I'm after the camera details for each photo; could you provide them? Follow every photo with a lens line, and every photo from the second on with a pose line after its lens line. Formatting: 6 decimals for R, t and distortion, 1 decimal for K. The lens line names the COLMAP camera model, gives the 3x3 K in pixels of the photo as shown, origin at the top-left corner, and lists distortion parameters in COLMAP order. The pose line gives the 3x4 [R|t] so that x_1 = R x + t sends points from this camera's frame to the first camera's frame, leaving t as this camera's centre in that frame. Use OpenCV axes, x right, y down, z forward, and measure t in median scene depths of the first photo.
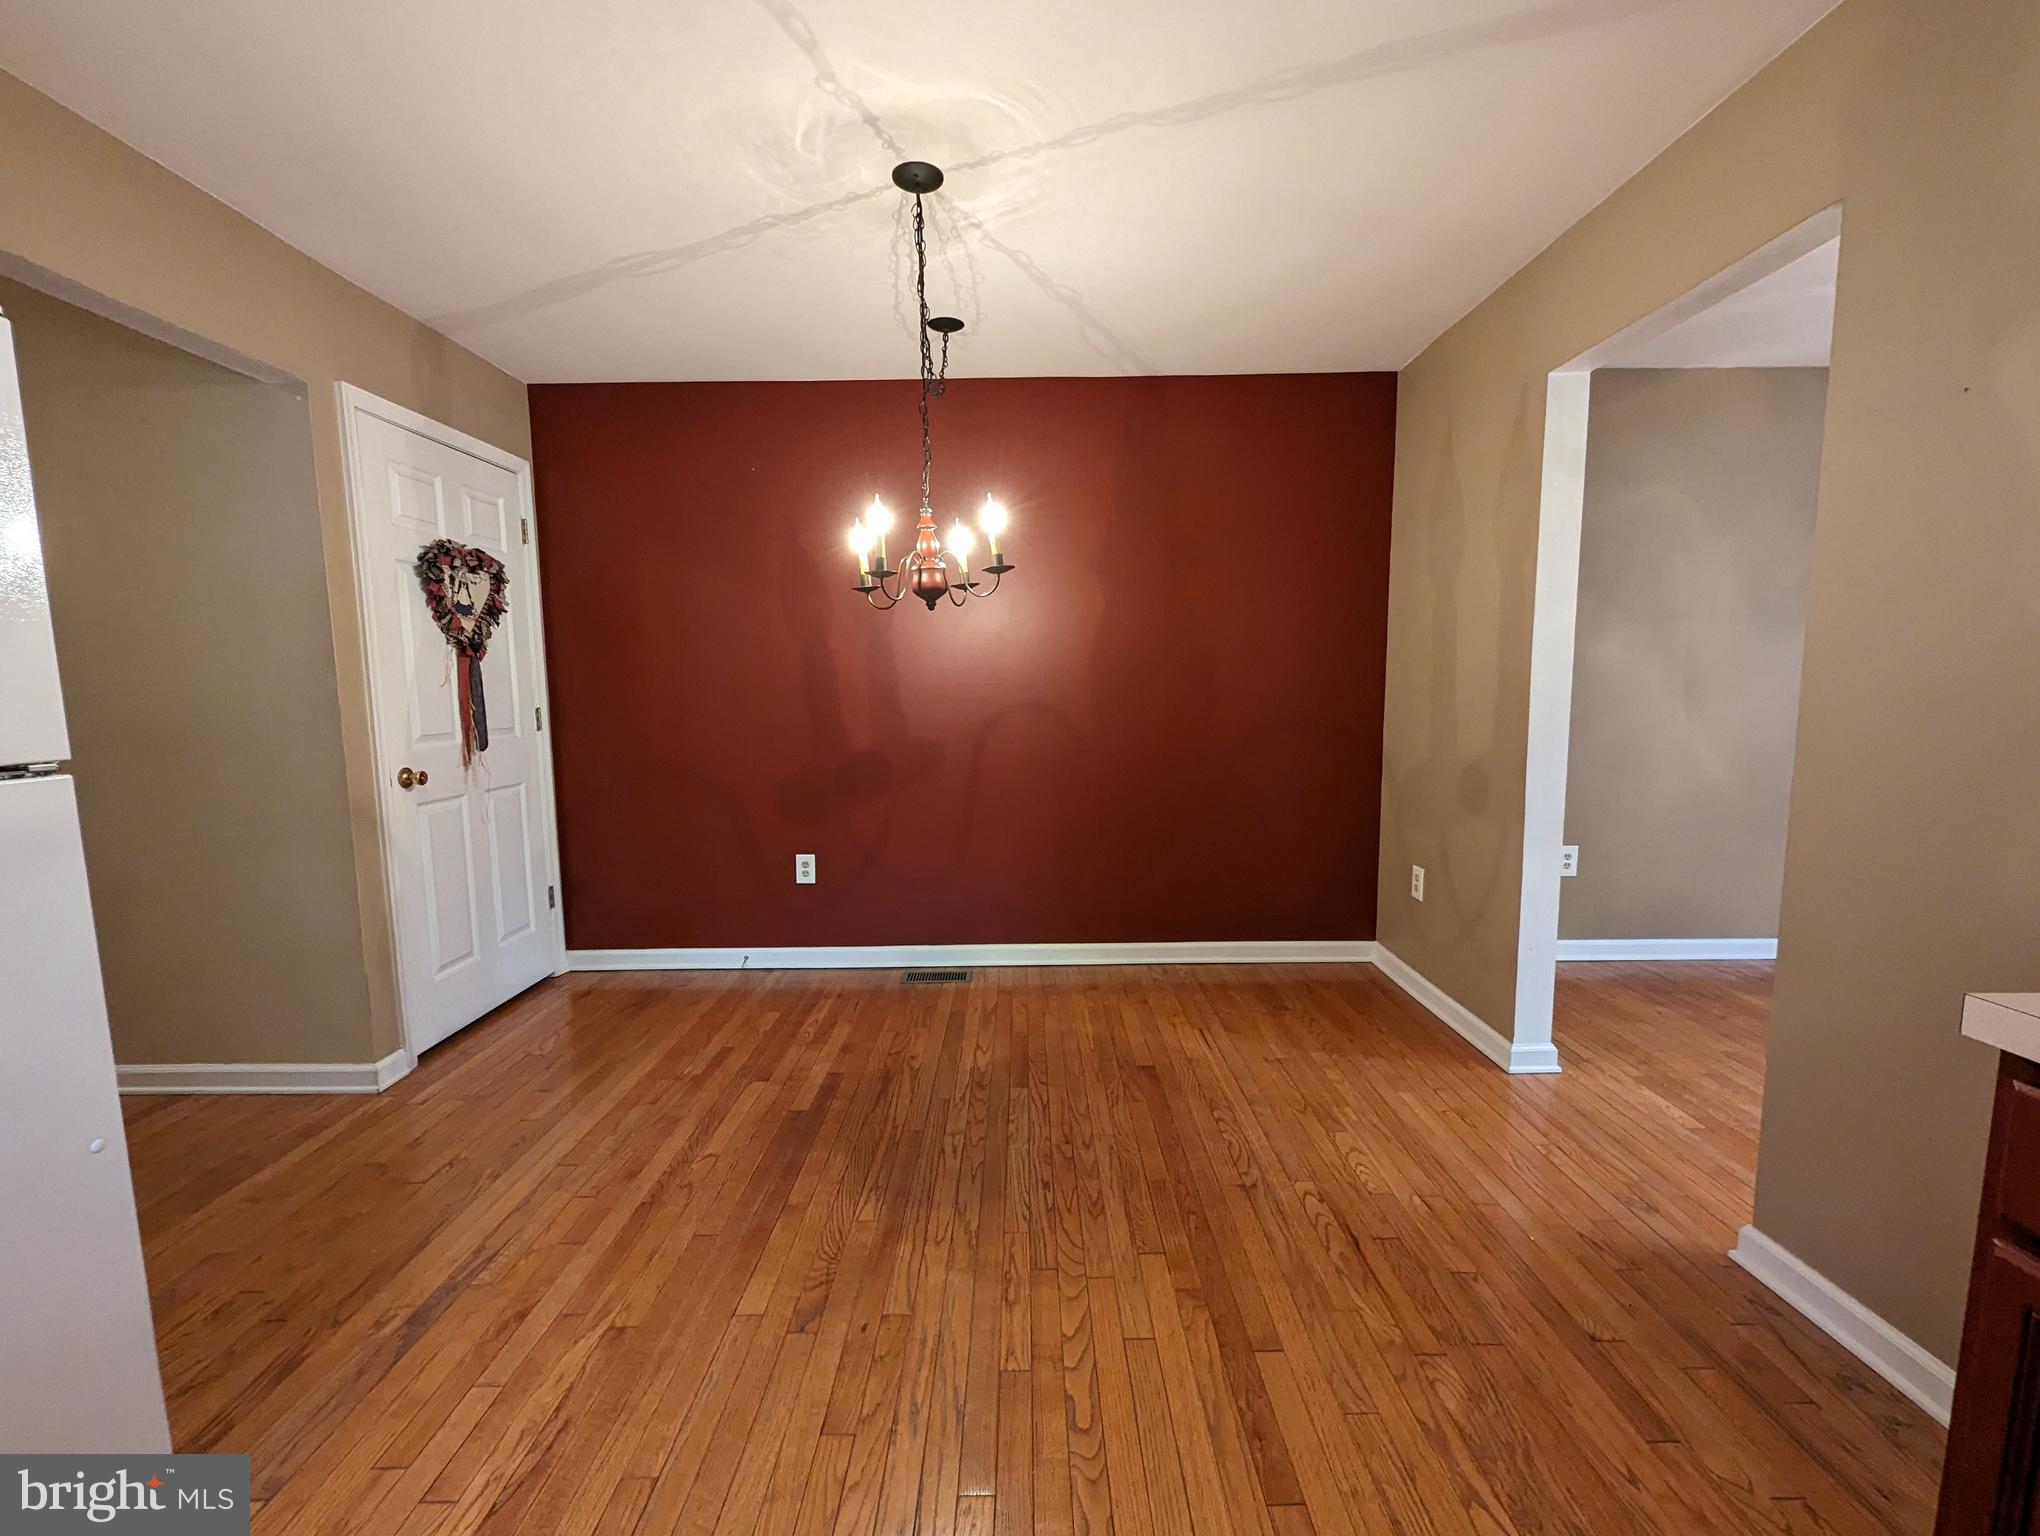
lens RADIAL K [[845.4, 0, 1021.7], [0, 845.4, 779.5], [0, 0, 1]] dist [-0.001989, -0.000965]
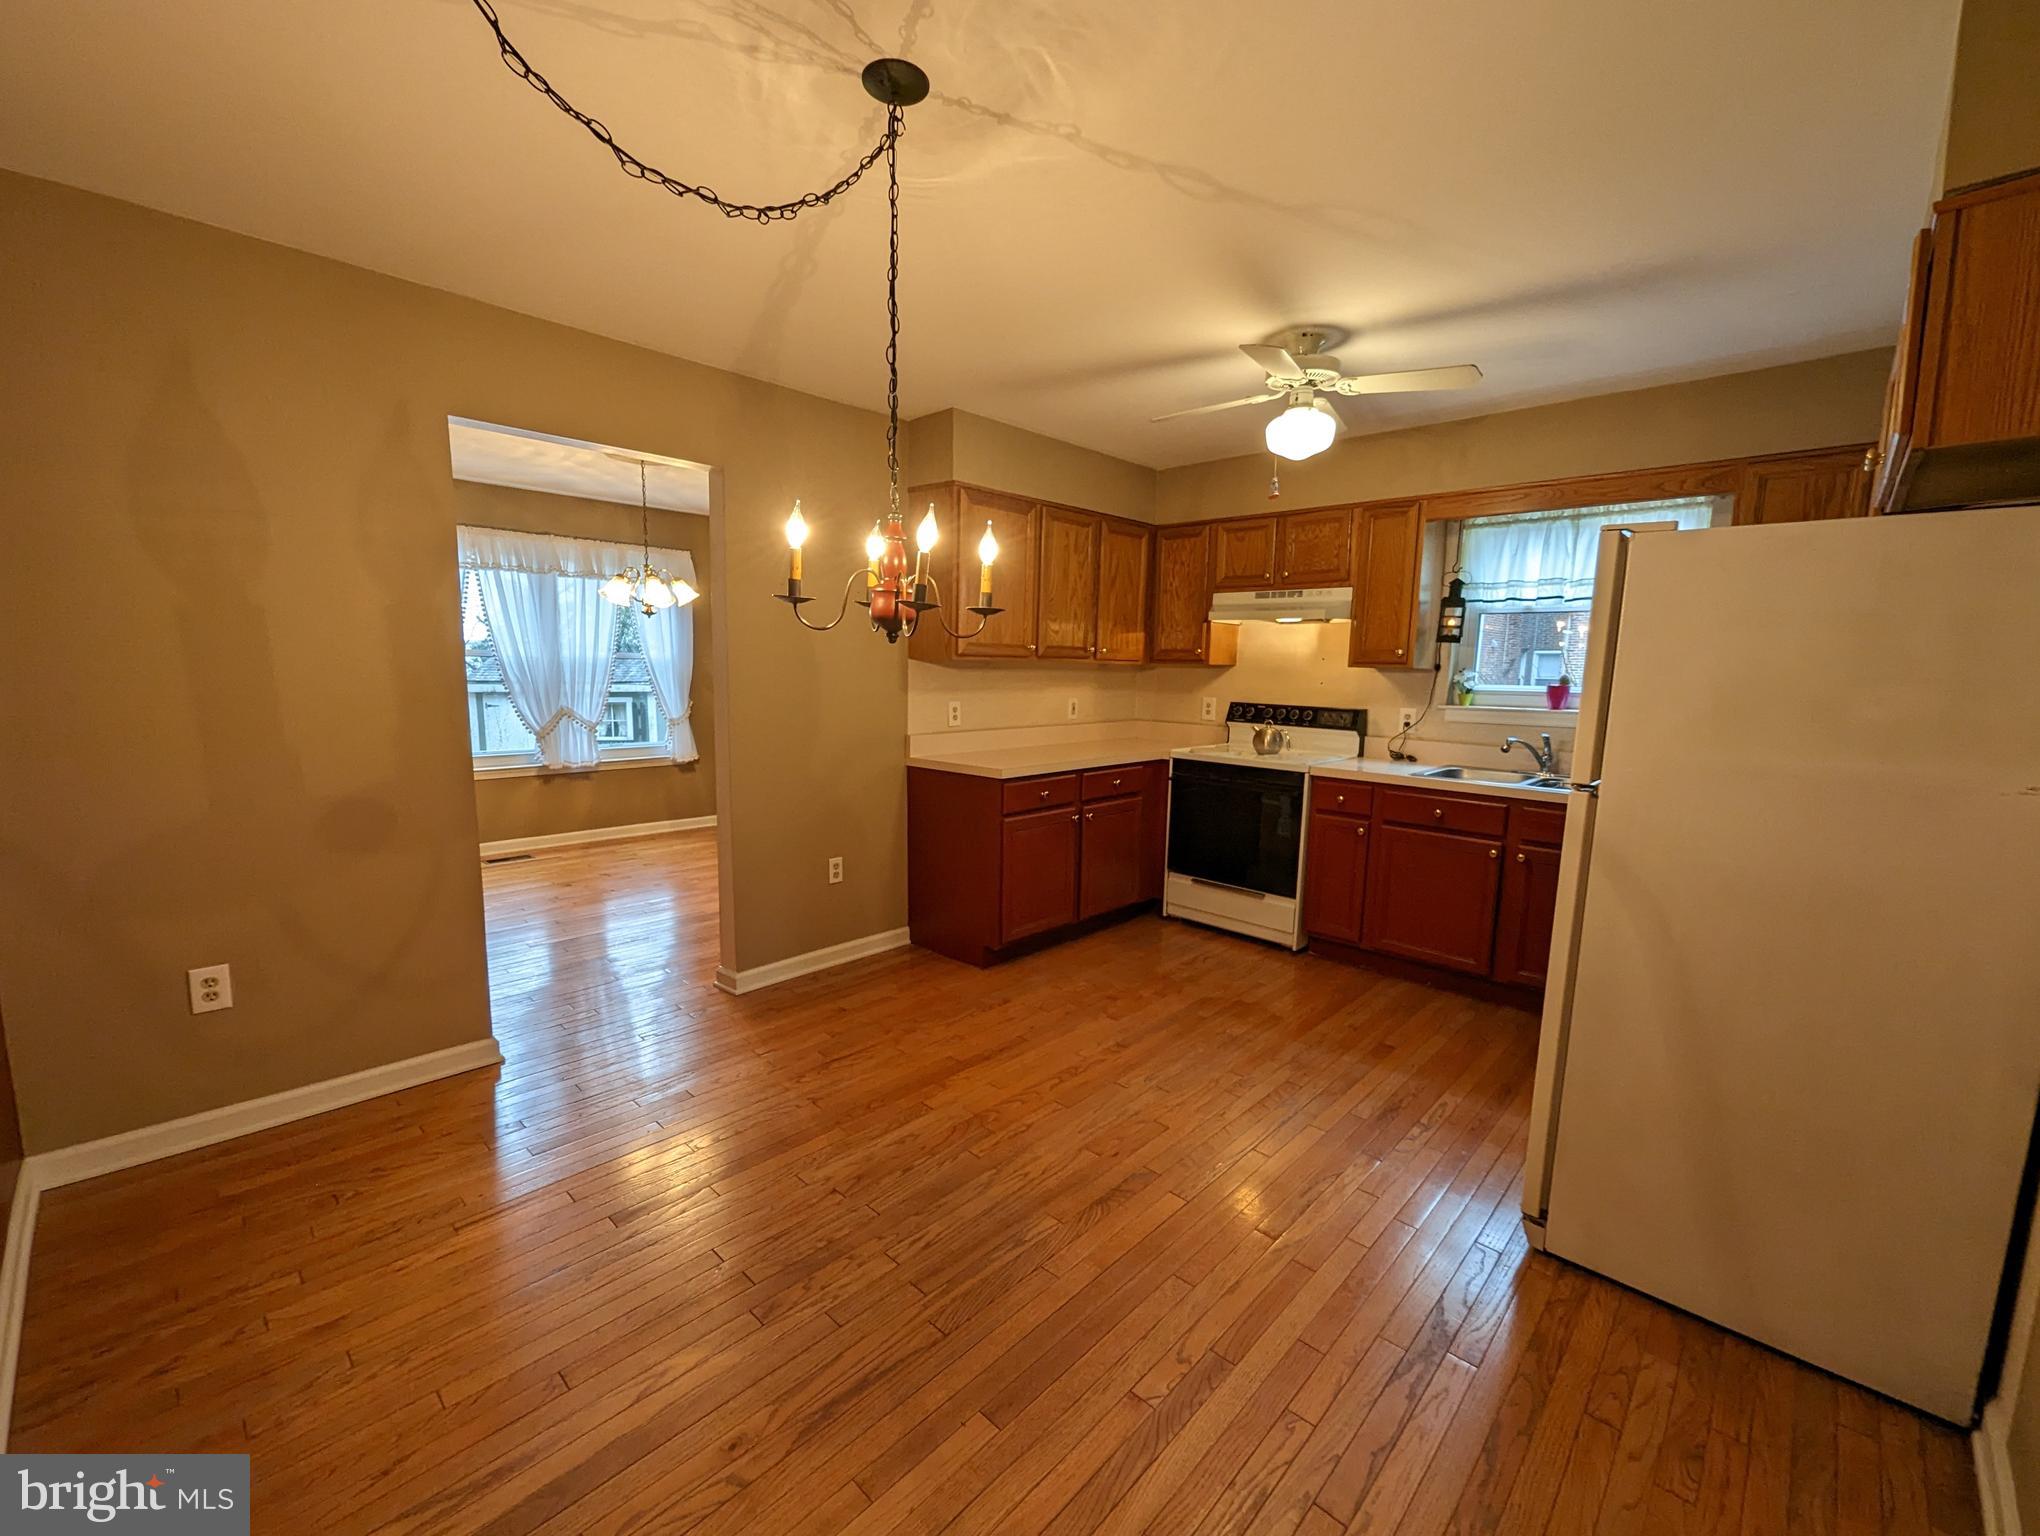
lens RADIAL K [[845.4, 0, 1021.7], [0, 845.4, 779.5], [0, 0, 1]] dist [-0.001989, -0.000965]
pose [[-0.727181, -0.098644, 0.679322, -0.749428], [0.064637, 0.975384, 0.210826, -0.235258], [-0.683396, 0.197218, -0.702904, 1.502943]]
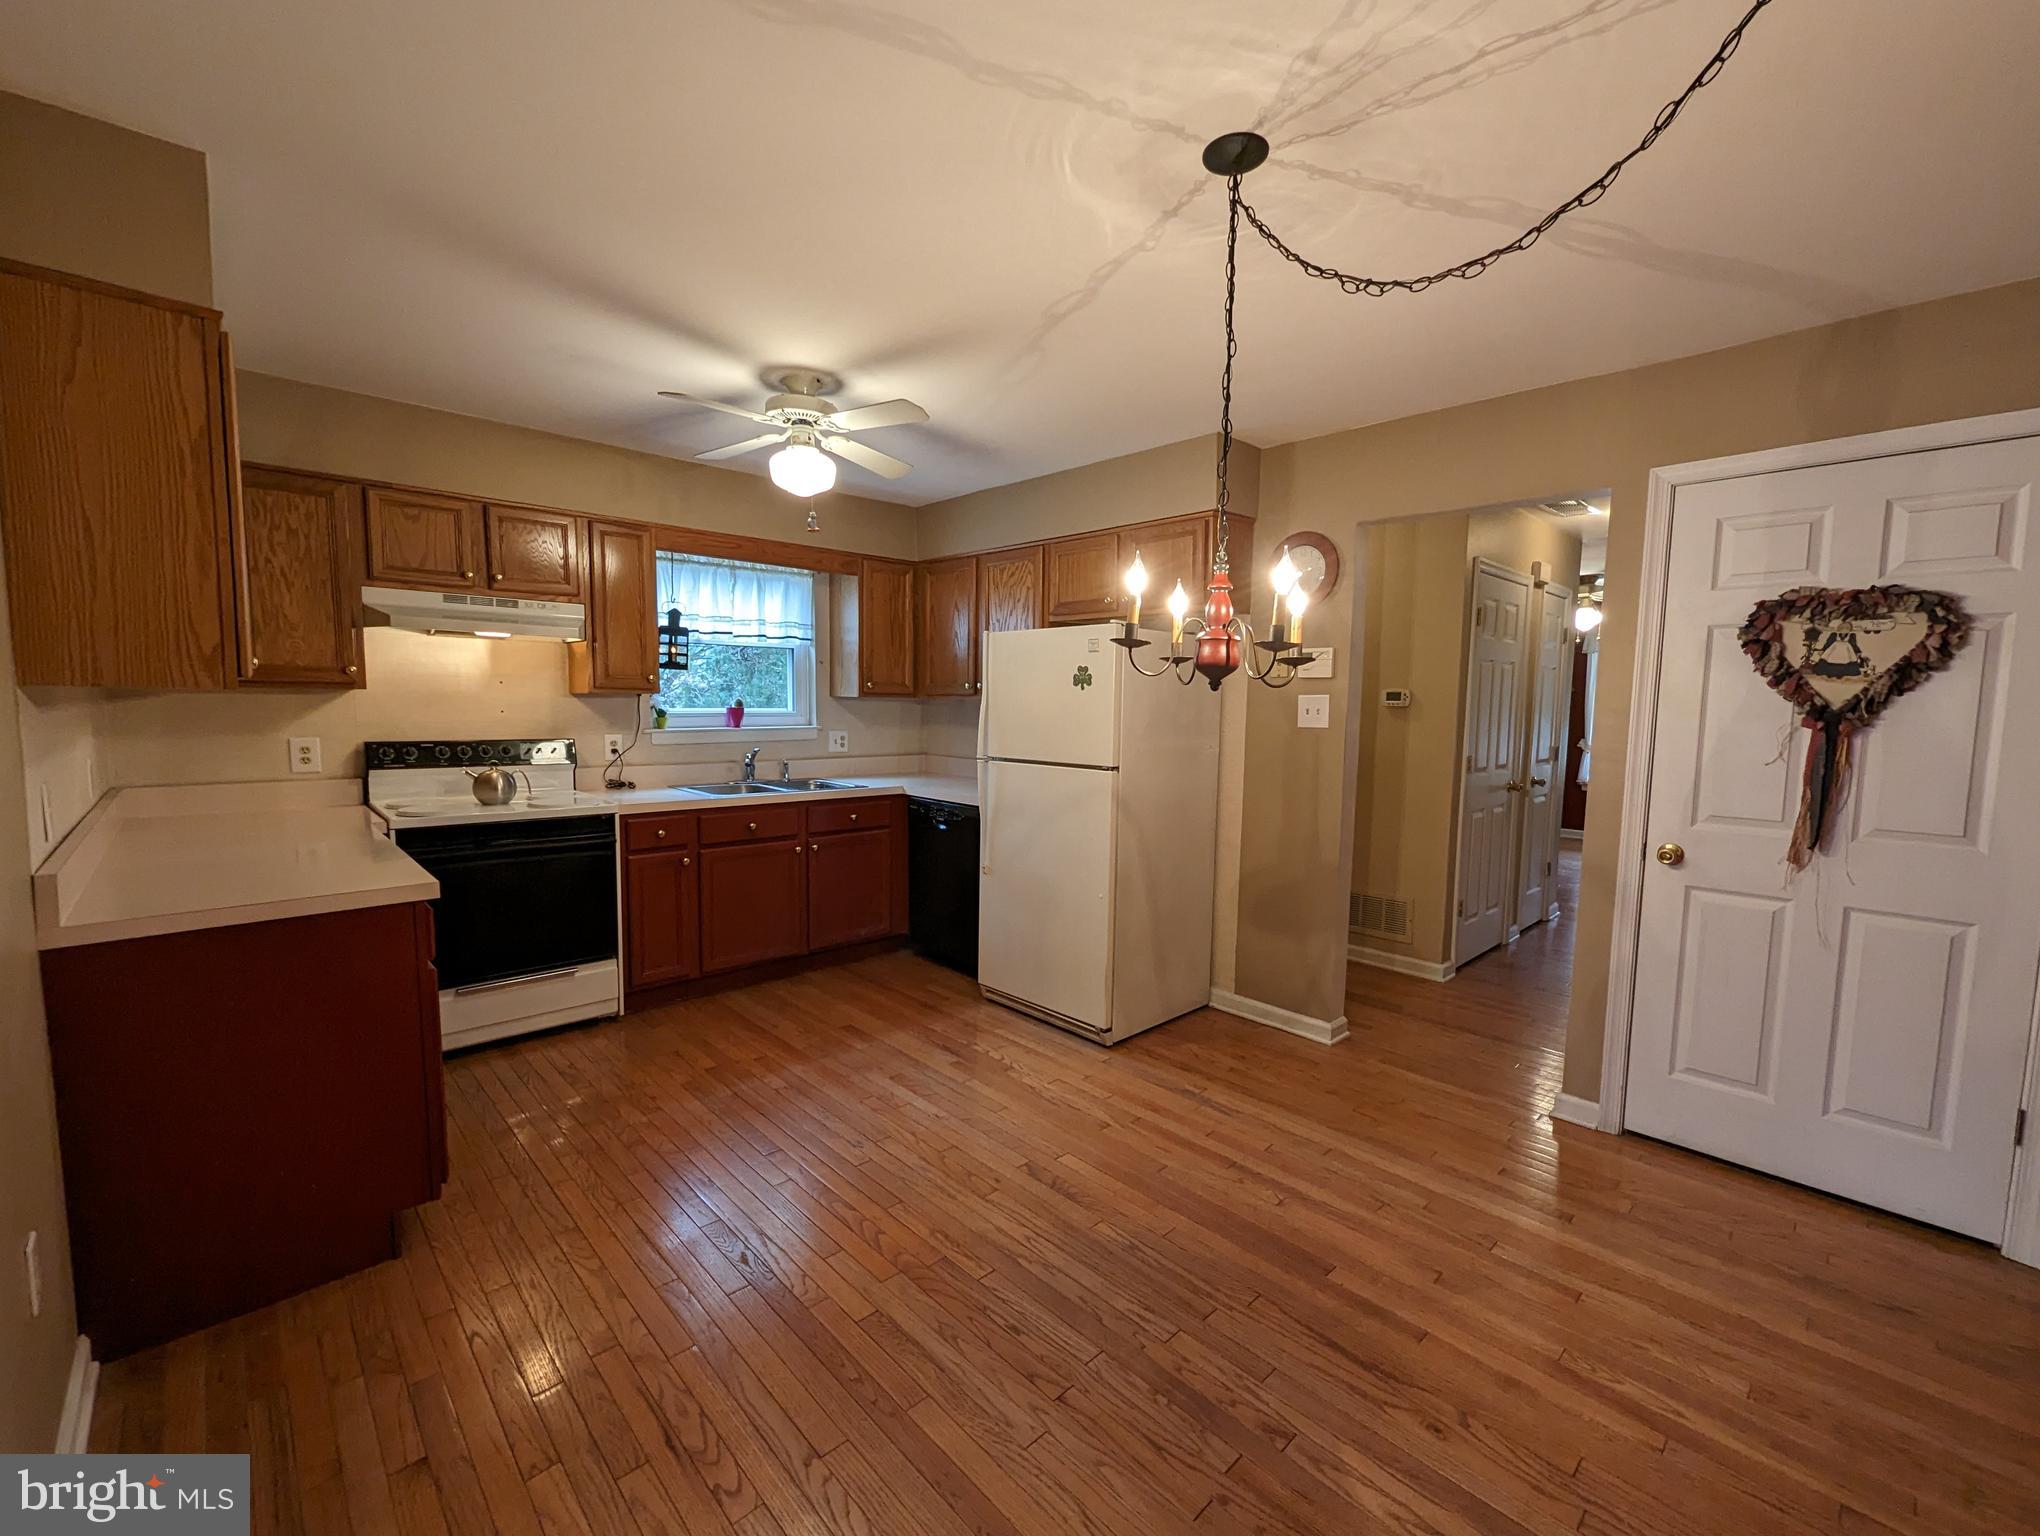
lens RADIAL K [[845.0, 0, 1020.6], [0, 845.0, 778.5], [0, 0, 1]] dist [0.000738, 0.000317]
pose [[-0.723313, 0.063095, -0.687632, 0.579657], [-0.085605, 0.979941, 0.179964, -0.247141], [0.685193, 0.189035, -0.703403, 1.453642]]
